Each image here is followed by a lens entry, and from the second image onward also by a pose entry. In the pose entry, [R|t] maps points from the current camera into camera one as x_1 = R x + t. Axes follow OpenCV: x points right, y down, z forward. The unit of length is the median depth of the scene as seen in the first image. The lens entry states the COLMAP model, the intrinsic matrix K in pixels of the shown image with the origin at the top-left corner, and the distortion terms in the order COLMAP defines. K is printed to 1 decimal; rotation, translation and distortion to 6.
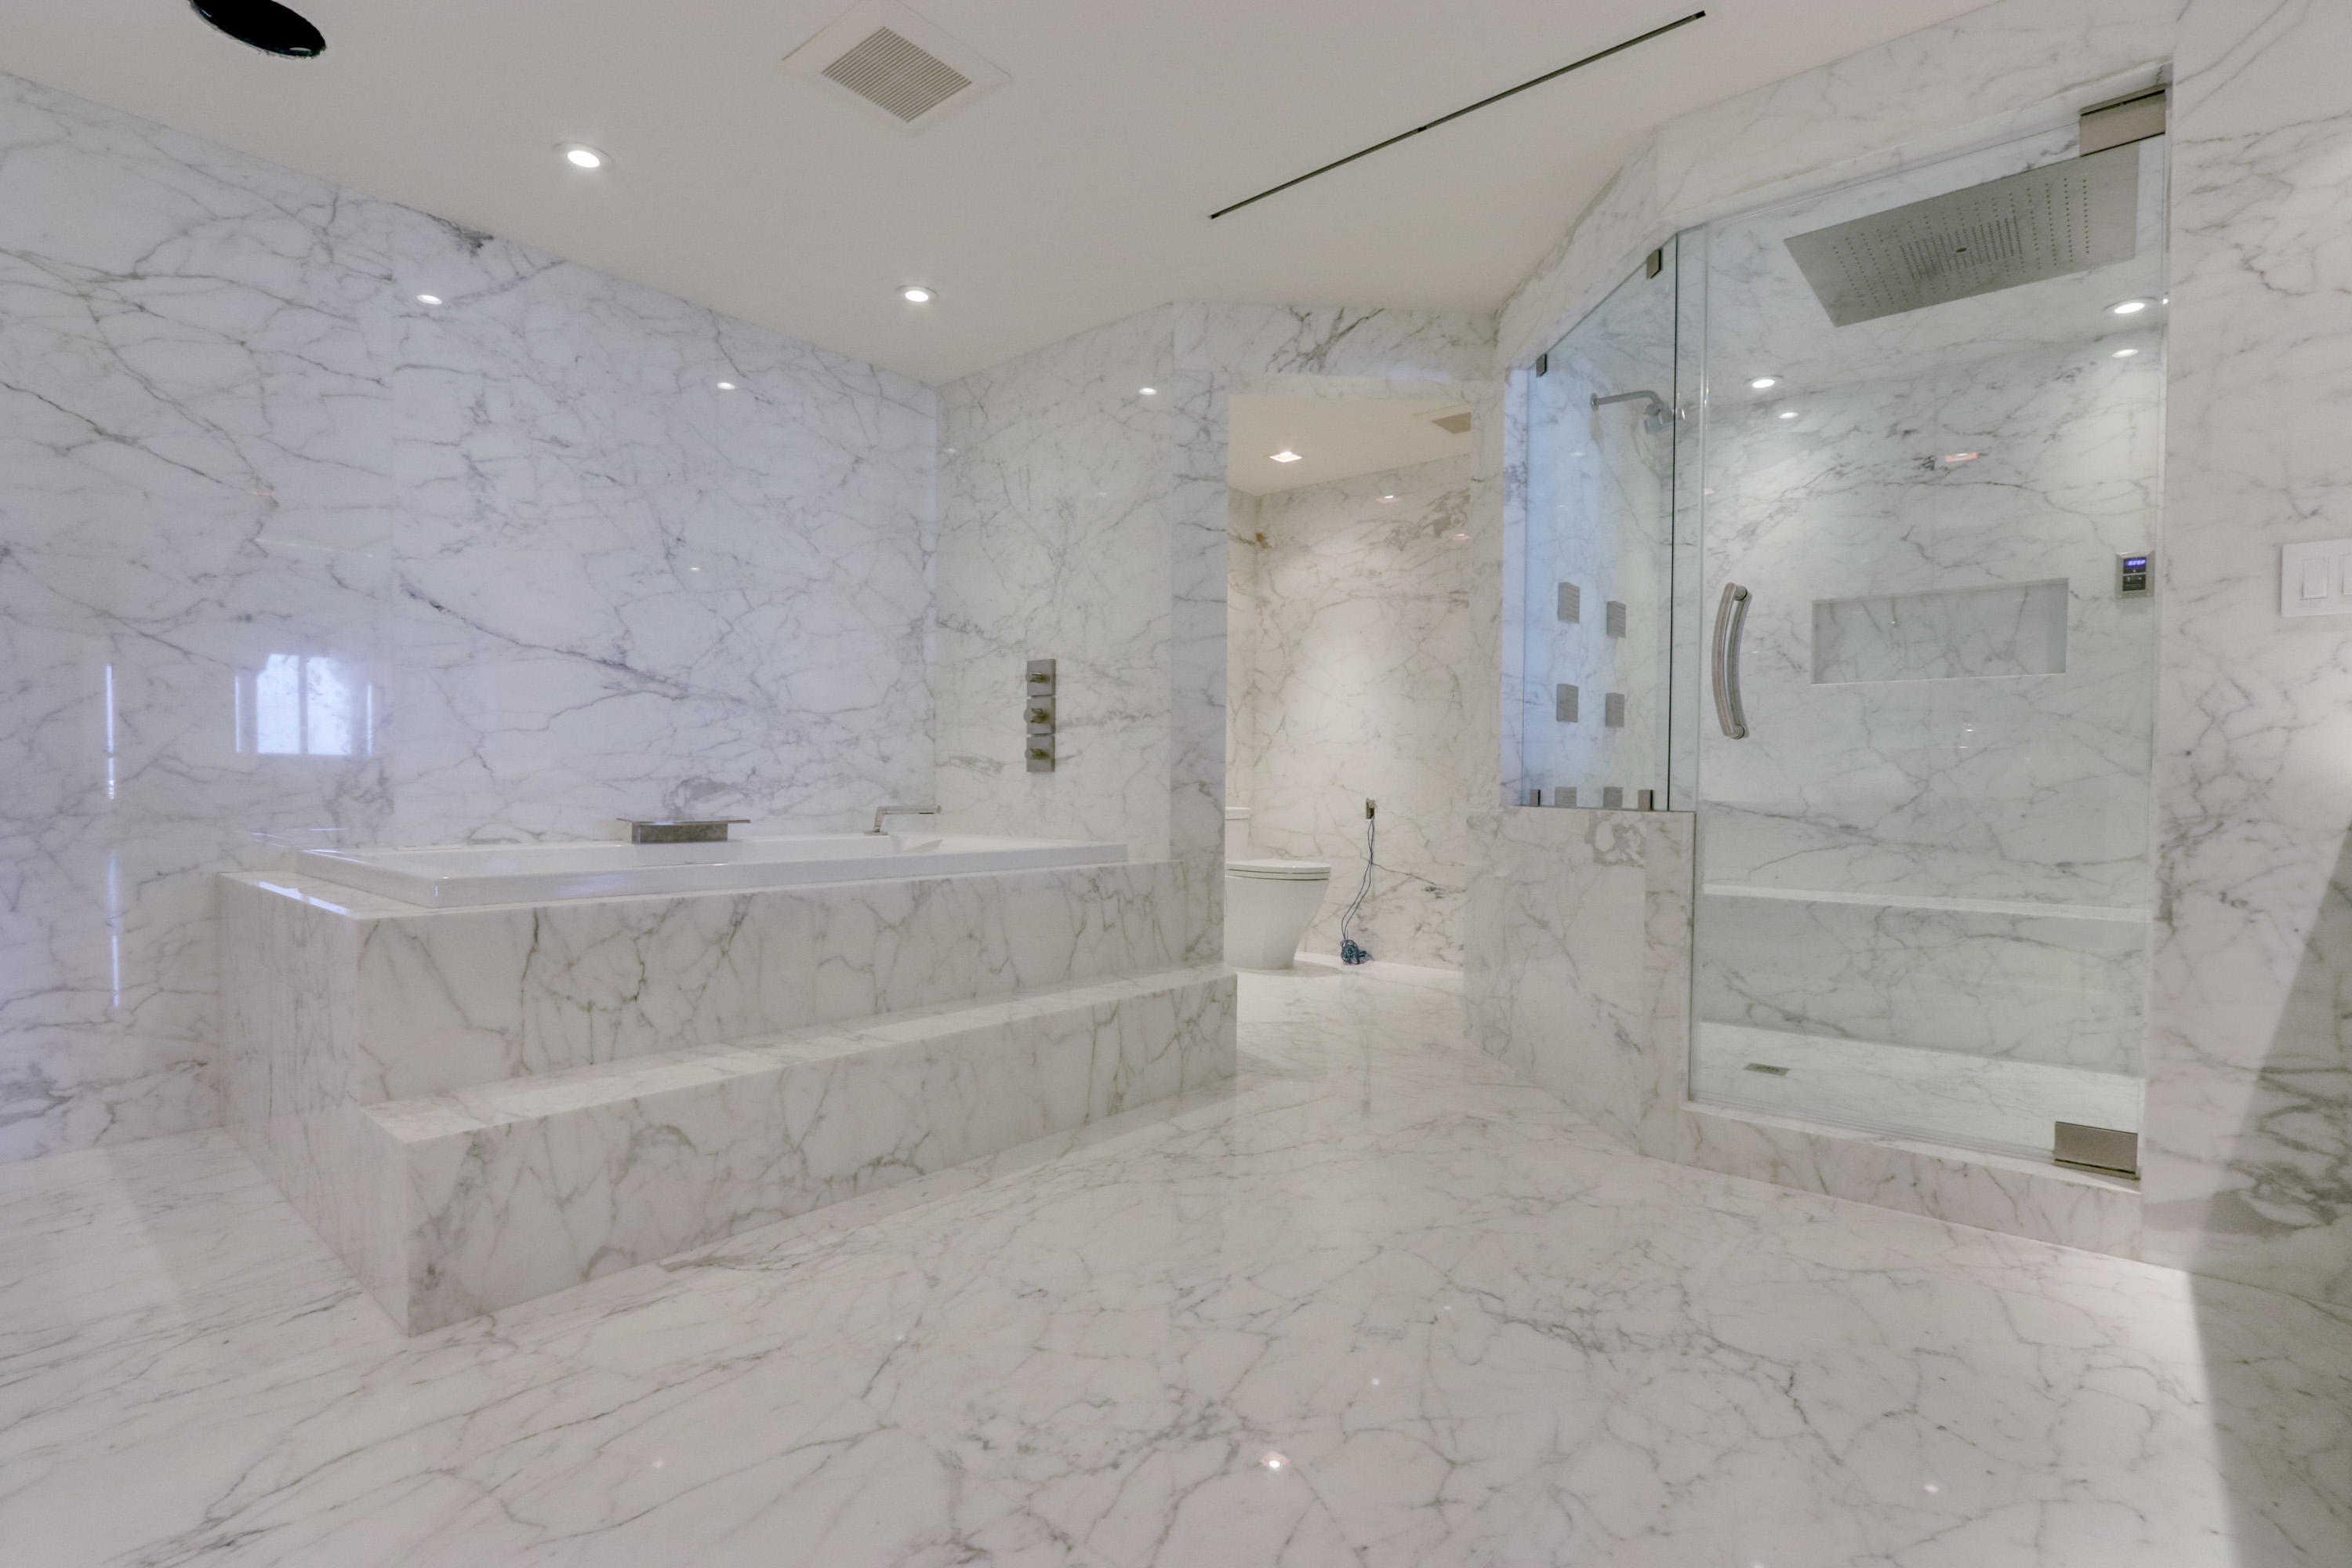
lens RADIAL K [[1094.7, 0, 1172.2], [0, 1094.7, 813.8], [0, 0, 1]] dist [-0.019714, 0.001126]
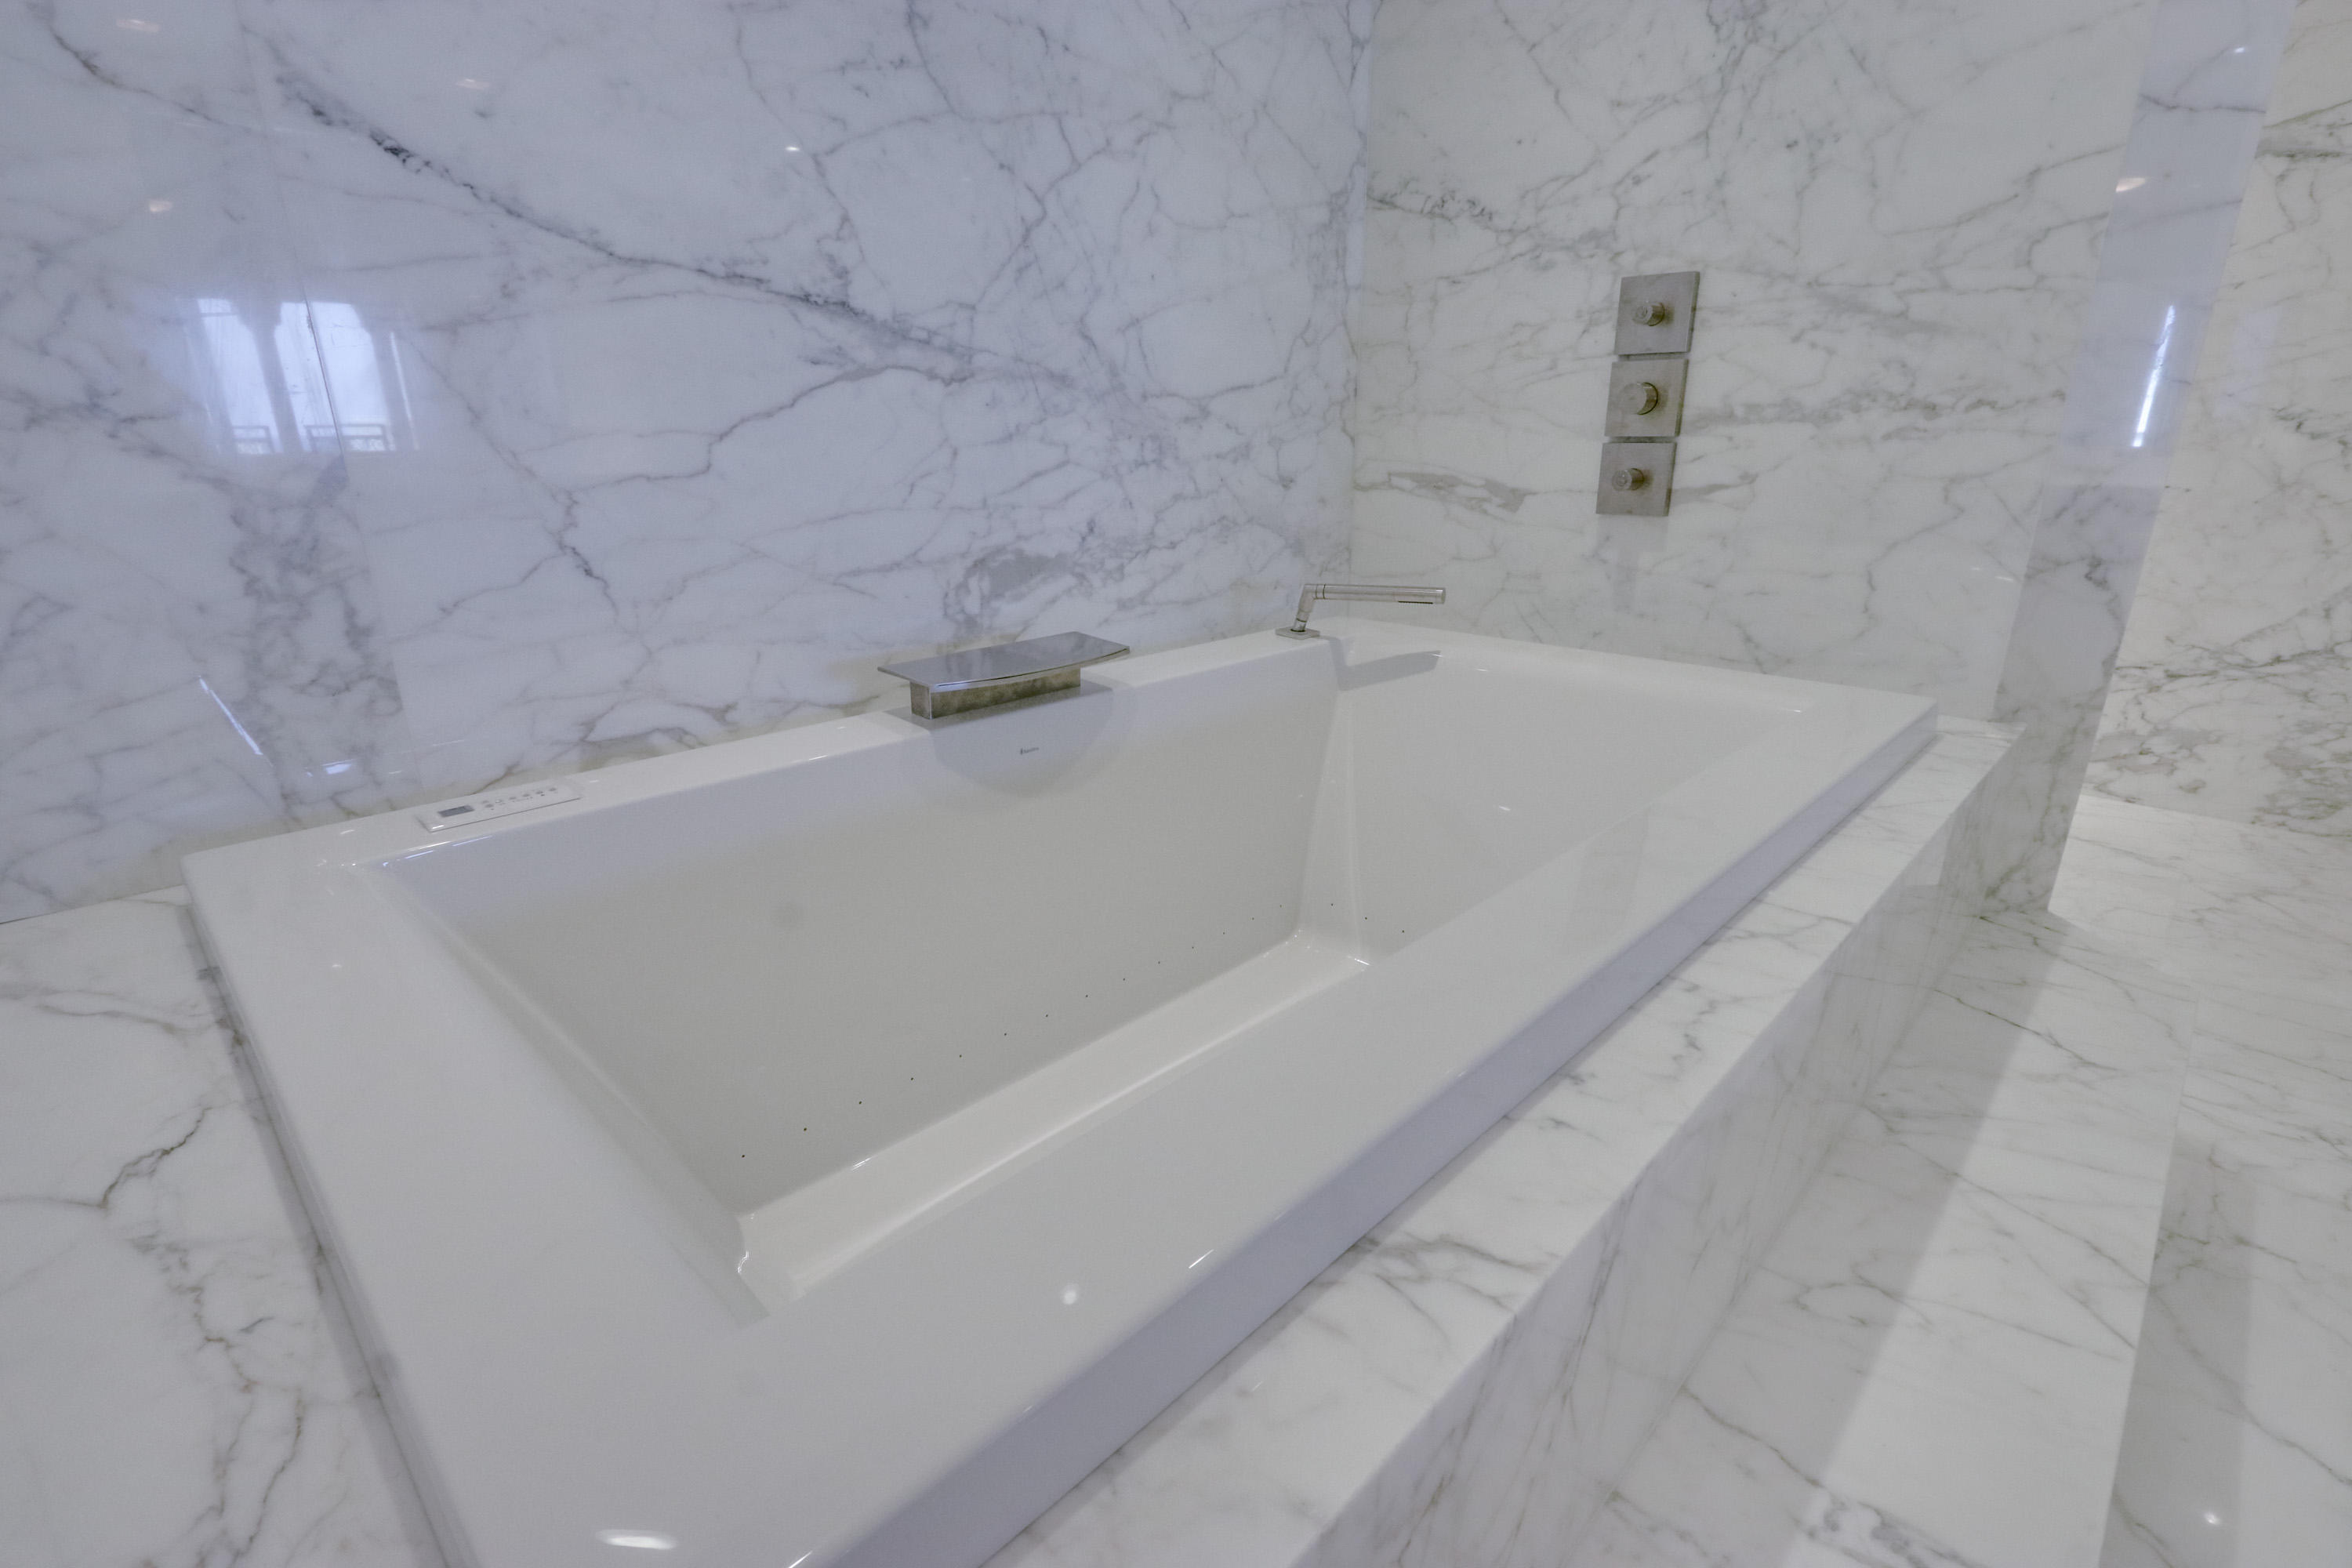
lens RADIAL K [[1094.7, 0, 1172.2], [0, 1094.7, 813.8], [0, 0, 1]] dist [-0.019714, 0.001126]
pose [[0.998015, 0.005212, -0.062767, -0.309982], [0.014529, 0.950639, 0.309958, -0.068295], [0.061284, -0.310254, 0.948676, 0.476715]]
